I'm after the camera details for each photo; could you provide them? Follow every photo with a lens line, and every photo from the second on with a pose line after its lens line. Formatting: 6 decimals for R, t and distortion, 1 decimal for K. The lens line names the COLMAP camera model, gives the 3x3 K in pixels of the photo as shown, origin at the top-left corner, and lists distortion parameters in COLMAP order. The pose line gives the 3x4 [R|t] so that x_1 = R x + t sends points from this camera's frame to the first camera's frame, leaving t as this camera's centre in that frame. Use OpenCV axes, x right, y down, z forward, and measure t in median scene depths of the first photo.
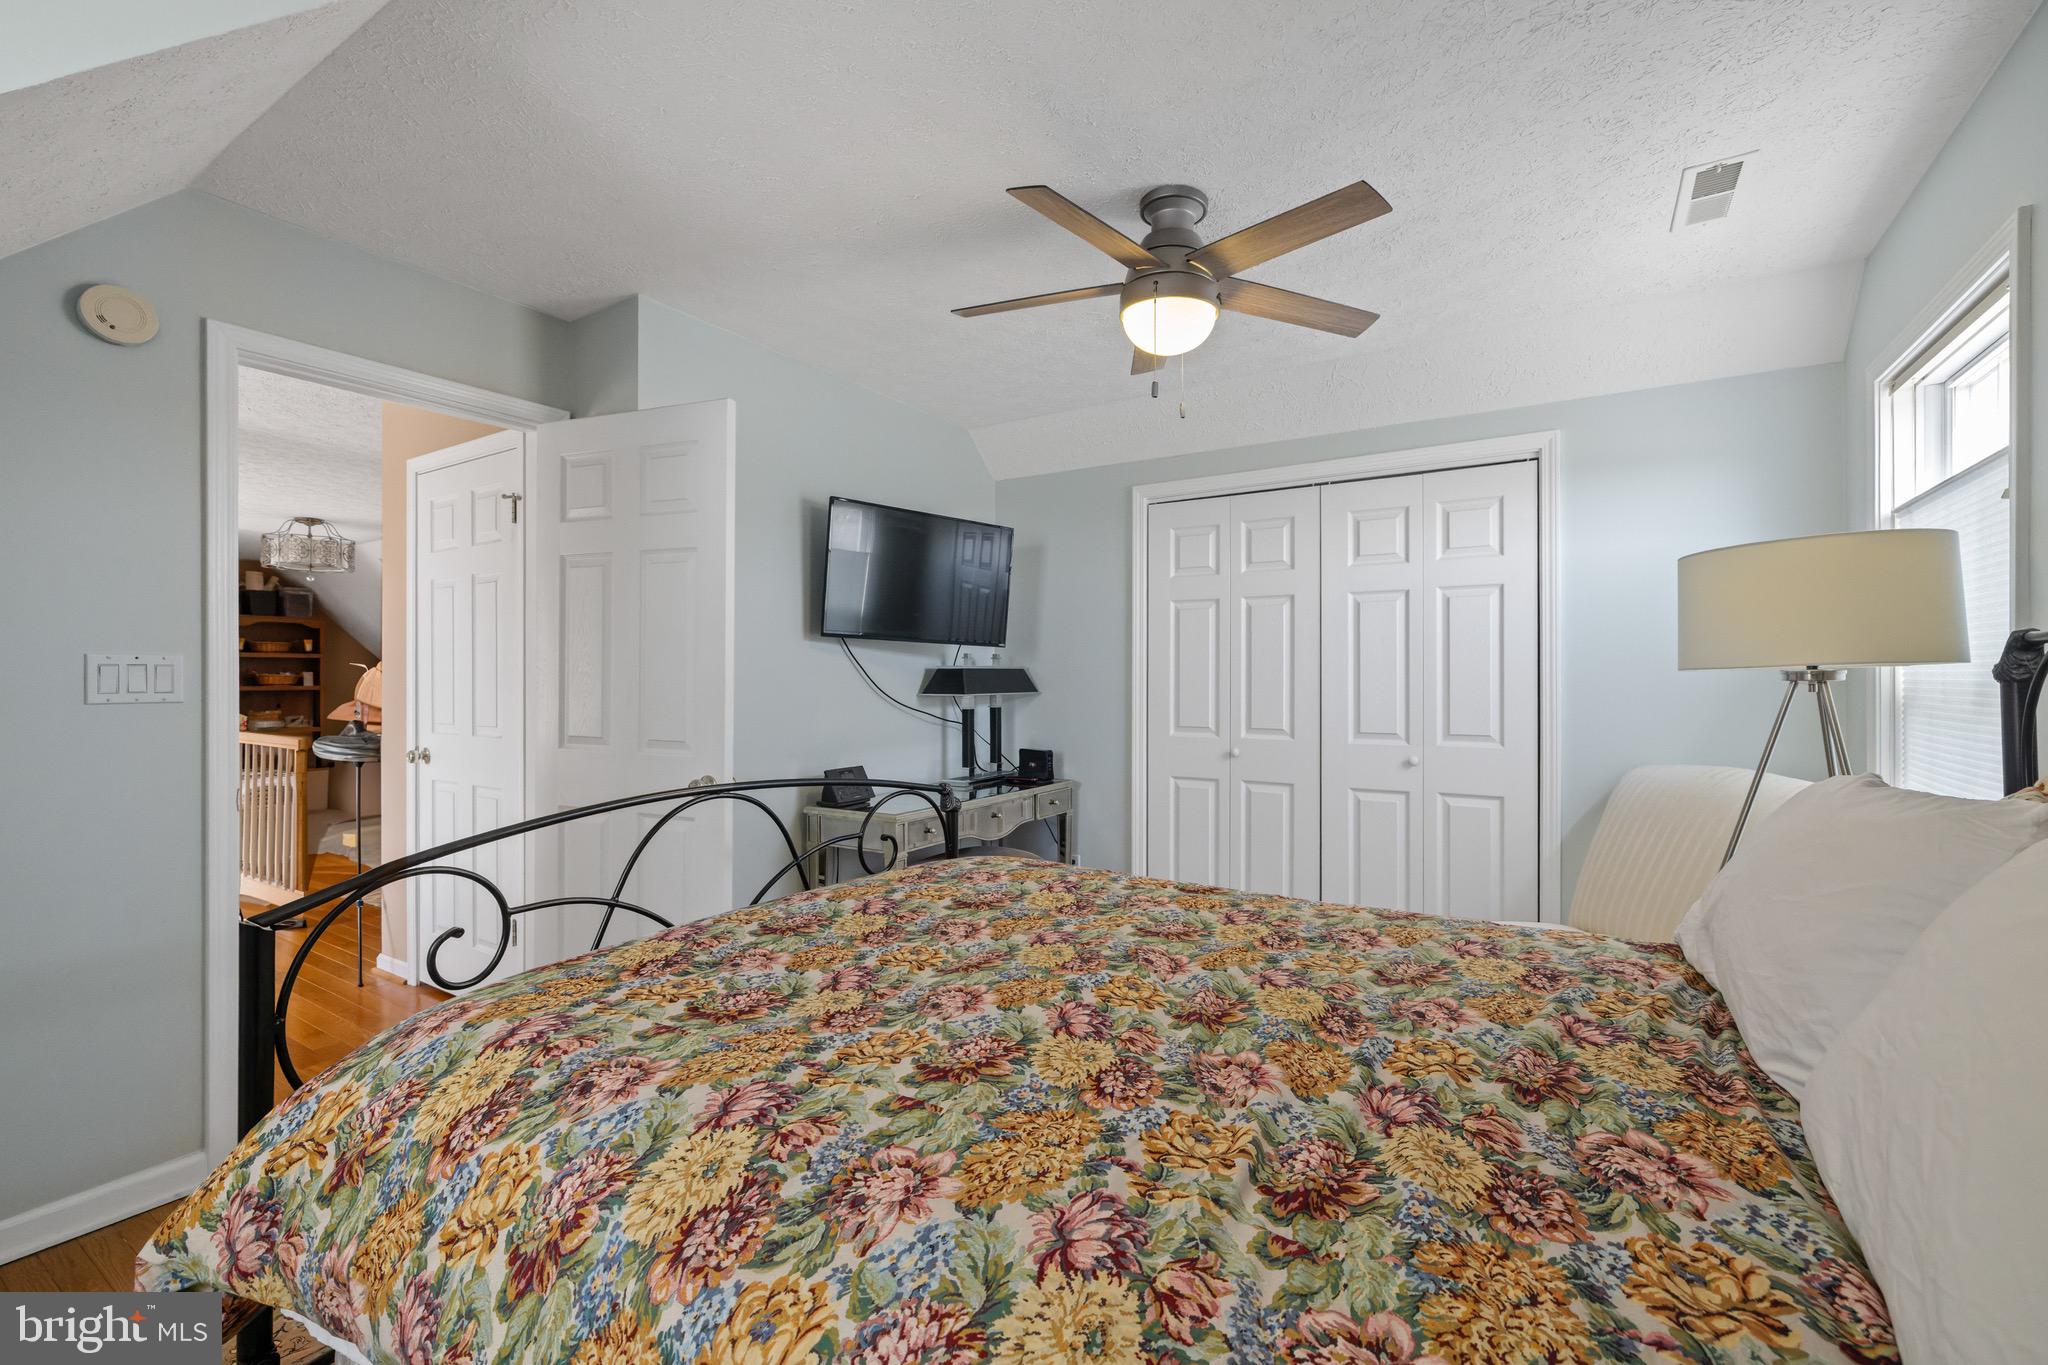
lens RADIAL K [[863.0, 0, 1025.3], [0, 863.0, 677.5], [0, 0, 1]] dist [0.002854, 0.000425]
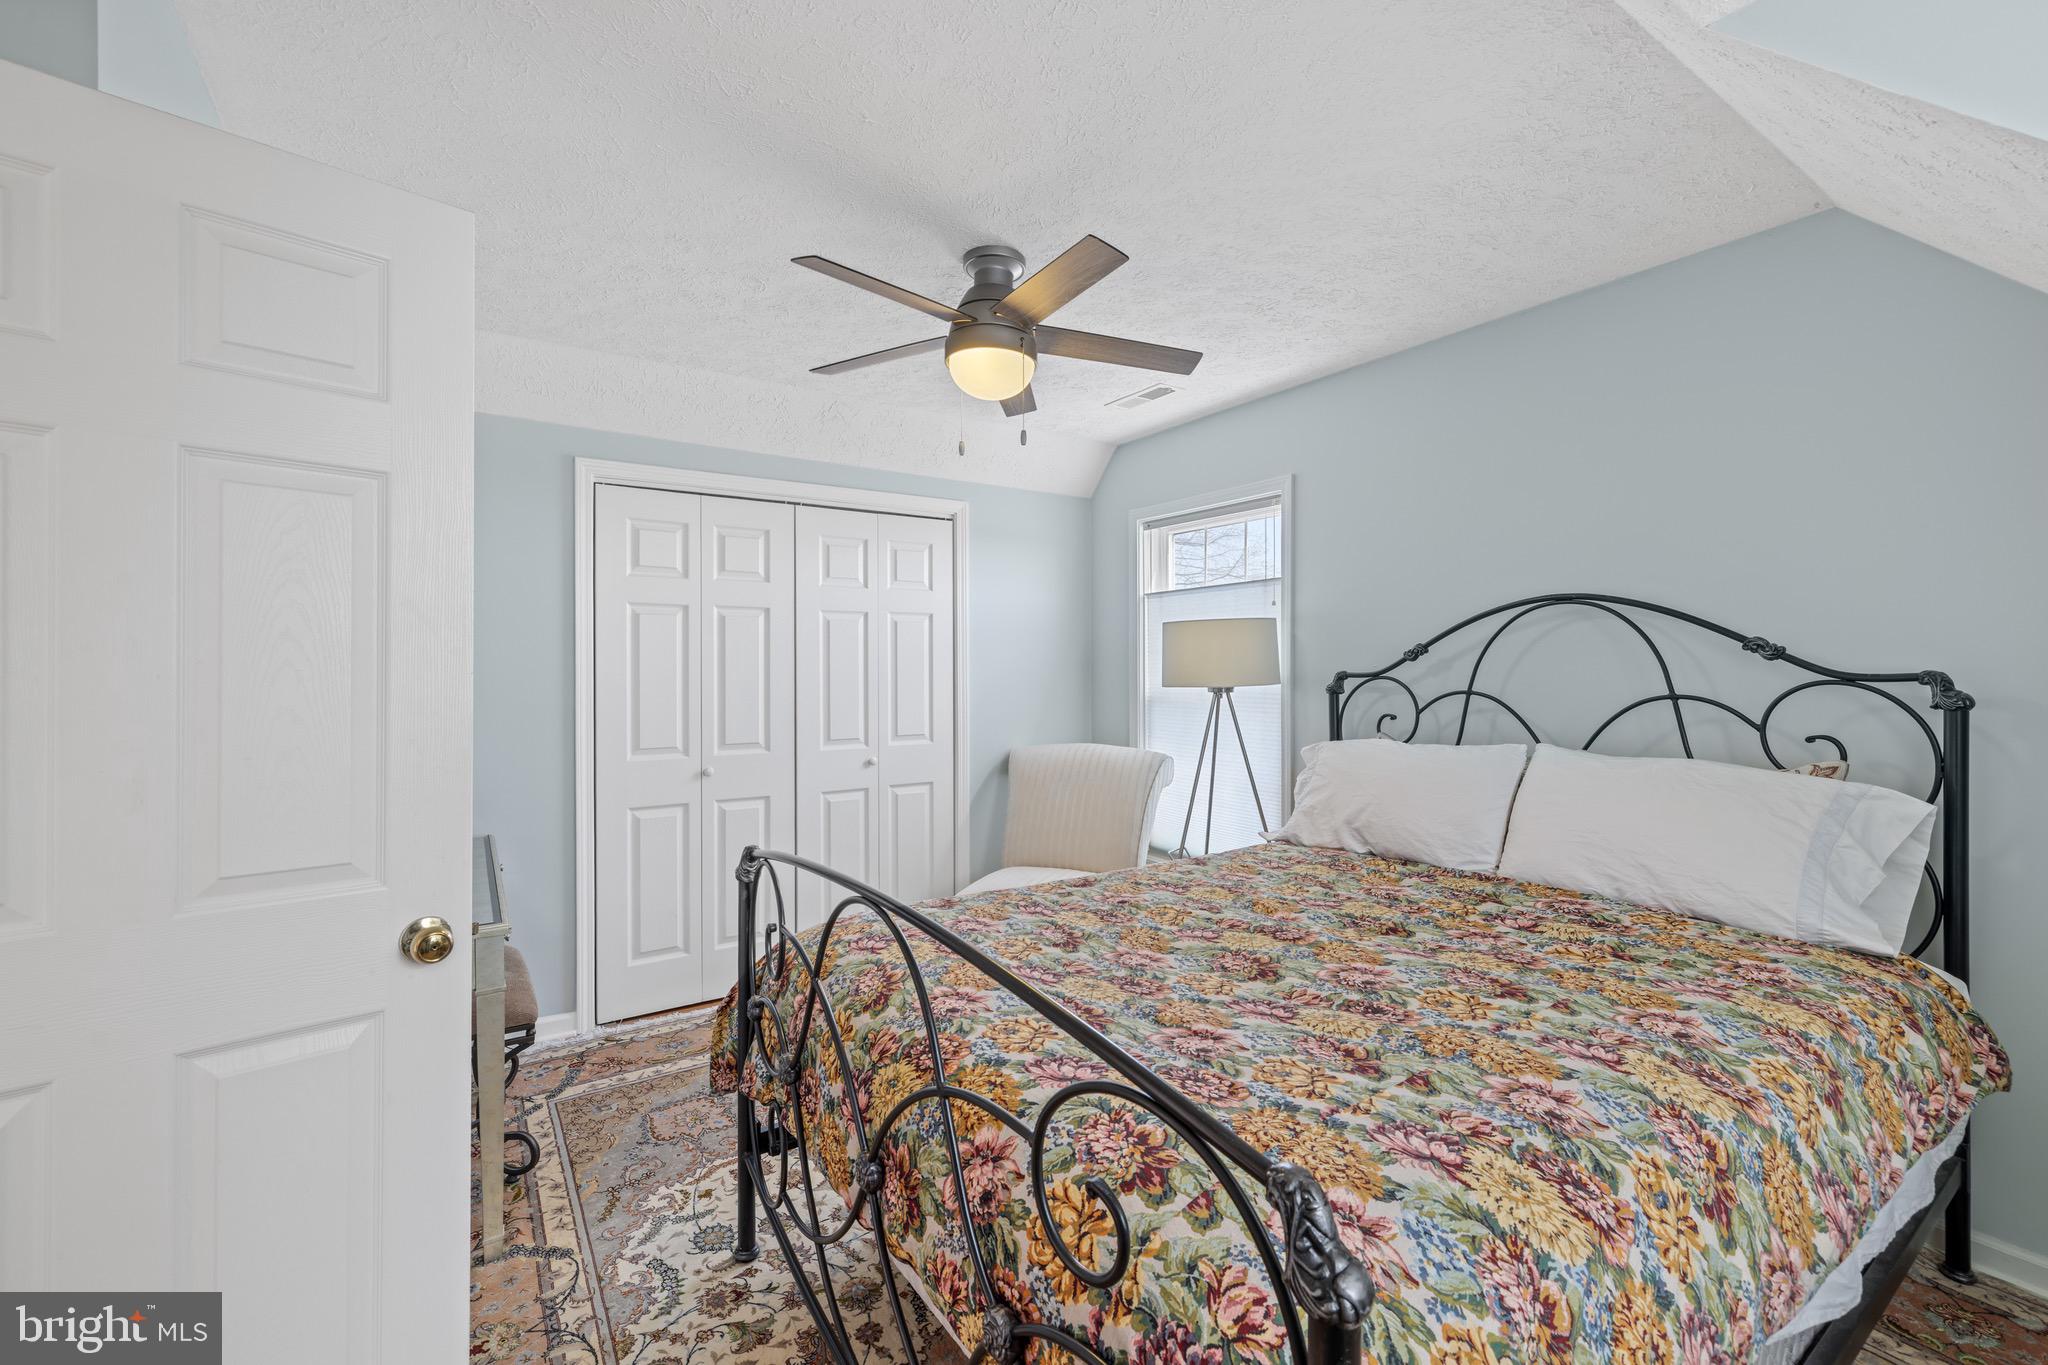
lens RADIAL K [[863.0, 0, 1023.9], [0, 863.0, 673.1], [0, 0, 1]] dist [0.002854, 0.000425]
pose [[0.405712, -0.006373, 0.913979, -0.651769], [0.002759, 0.999980, 0.005747, -0.033447], [-0.913997, 0.000190, 0.405721, 0.430051]]
